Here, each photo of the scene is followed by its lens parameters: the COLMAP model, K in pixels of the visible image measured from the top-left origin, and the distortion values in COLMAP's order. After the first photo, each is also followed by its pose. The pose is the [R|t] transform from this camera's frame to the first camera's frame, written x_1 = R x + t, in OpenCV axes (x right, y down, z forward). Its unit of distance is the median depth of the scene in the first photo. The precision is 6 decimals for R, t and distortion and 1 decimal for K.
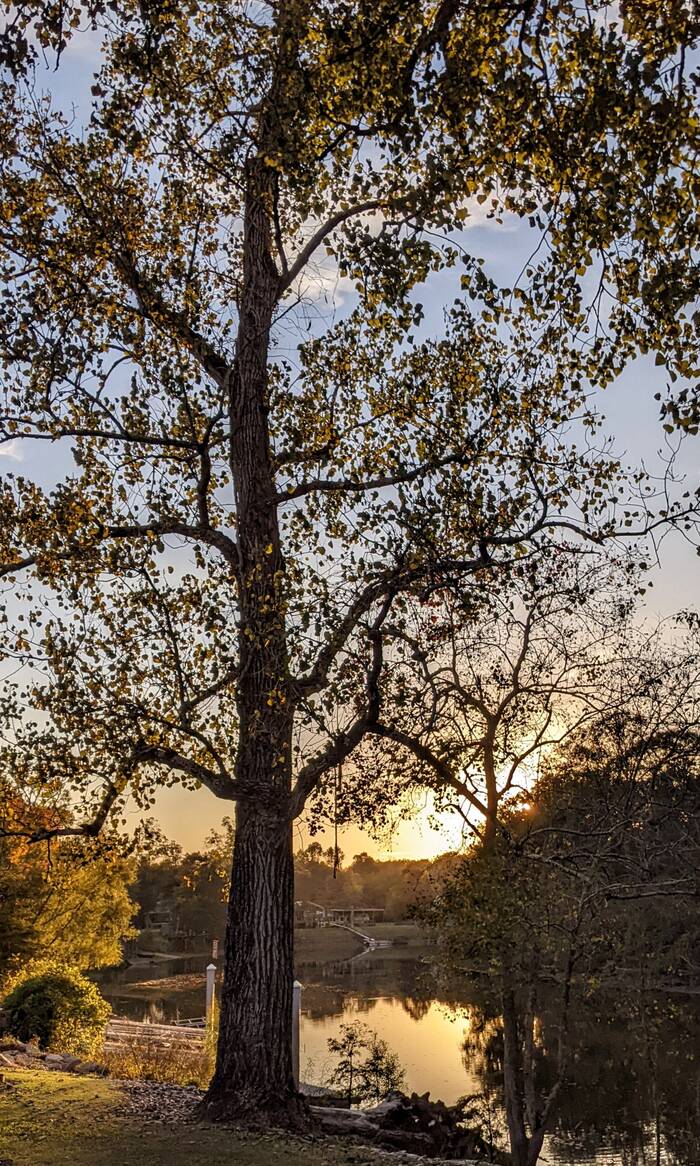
lens RADIAL K [[892.5, 0, 350.9], [0, 892.5, 580.6], [0, 0, 1]] dist [0.005032, -0.000208]
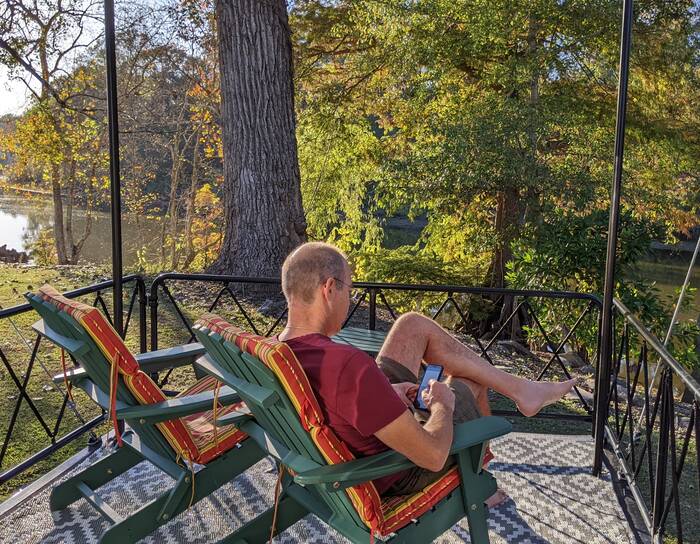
lens RADIAL K [[590.1, 0, 352.1], [0, 590.1, 269.5], [0, 0, 1]] dist [0.010150, 0.009125]
pose [[0.810619, -0.095939, 0.577662, -0.063432], [-0.210872, 0.872477, 0.440814, -0.063710], [-0.546288, -0.479145, 0.687015, -0.312962]]
